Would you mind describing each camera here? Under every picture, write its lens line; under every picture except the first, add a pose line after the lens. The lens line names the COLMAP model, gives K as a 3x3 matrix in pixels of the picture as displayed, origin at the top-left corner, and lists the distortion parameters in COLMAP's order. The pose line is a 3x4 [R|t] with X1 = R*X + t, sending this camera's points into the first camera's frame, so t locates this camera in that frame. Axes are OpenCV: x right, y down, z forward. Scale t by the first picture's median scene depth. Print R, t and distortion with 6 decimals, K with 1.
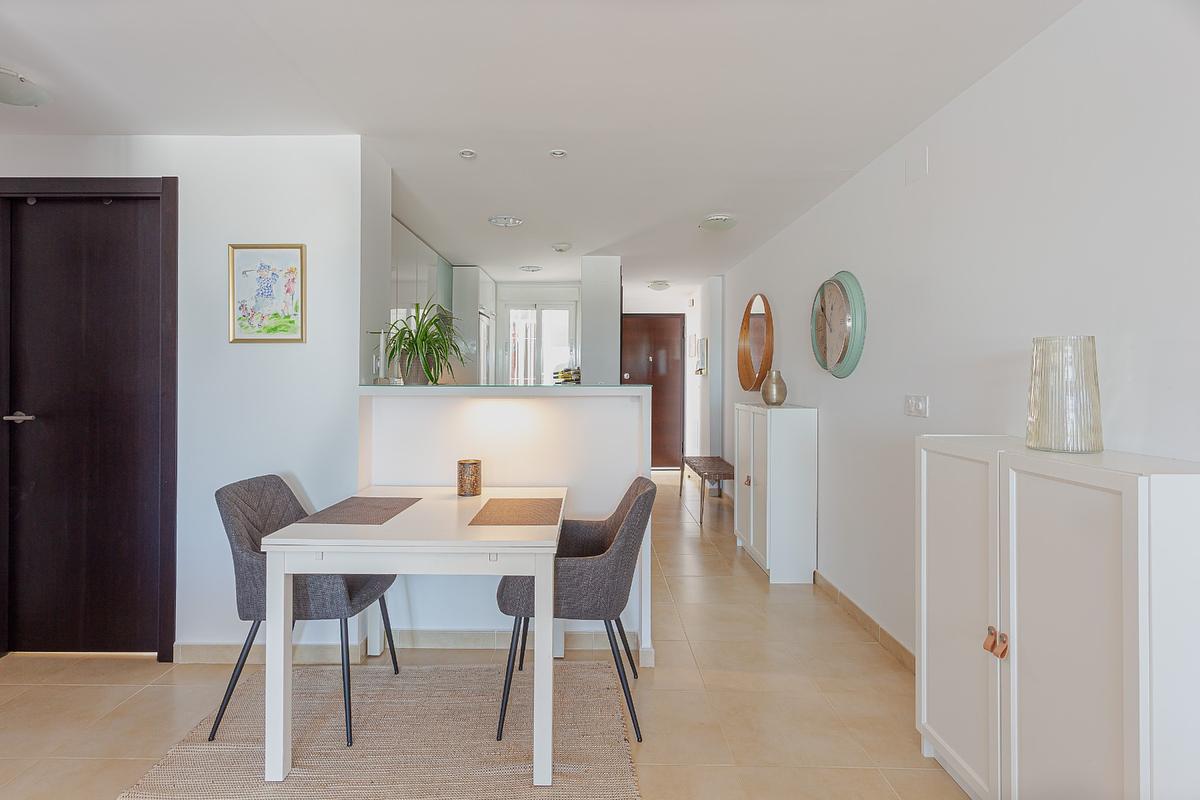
lens RADIAL K [[587.1, 0, 583.2], [0, 587.1, 395.8], [0, 0, 1]] dist [-0.030234, 0.019777]
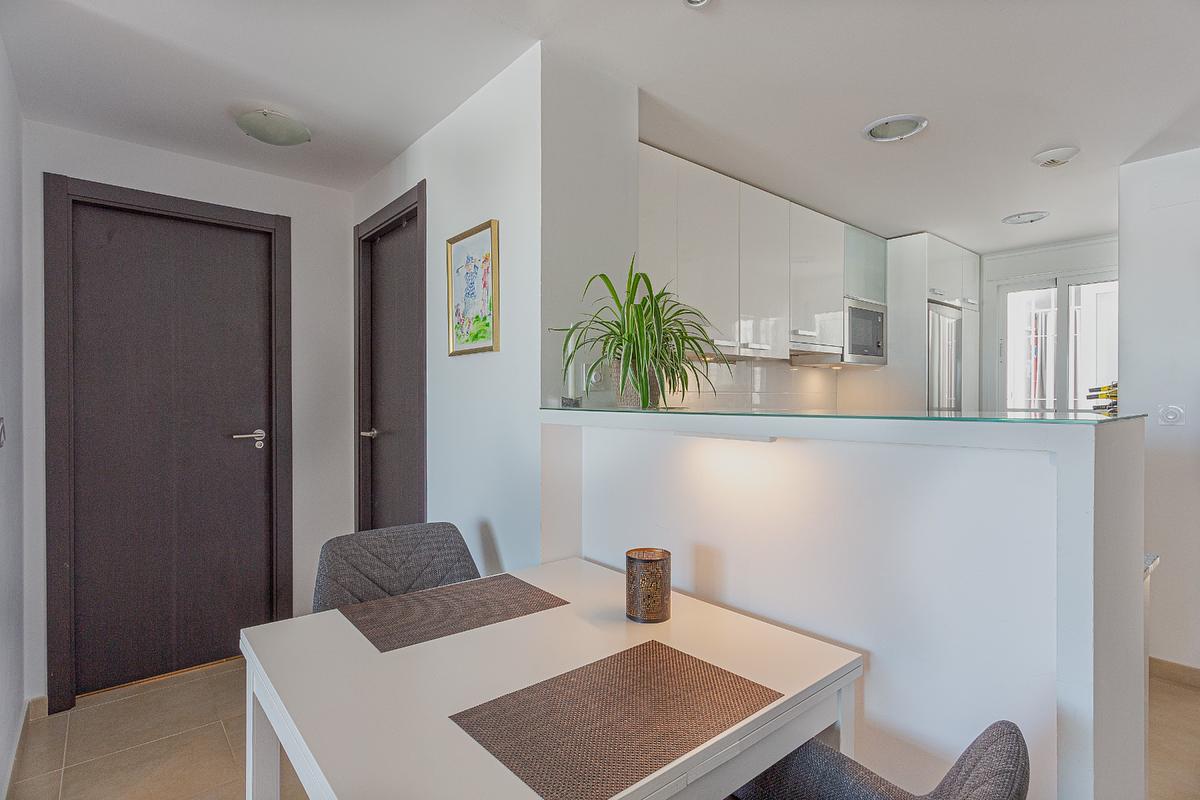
lens RADIAL K [[587.1, 0, 583.2], [0, 587.1, 395.8], [0, 0, 1]] dist [-0.030234, 0.019777]
pose [[0.646662, -0.000557, -0.762776, 0.164810], [-0.023886, 0.999495, -0.020979, -0.021028], [0.762403, 0.031786, 0.646322, 0.602987]]
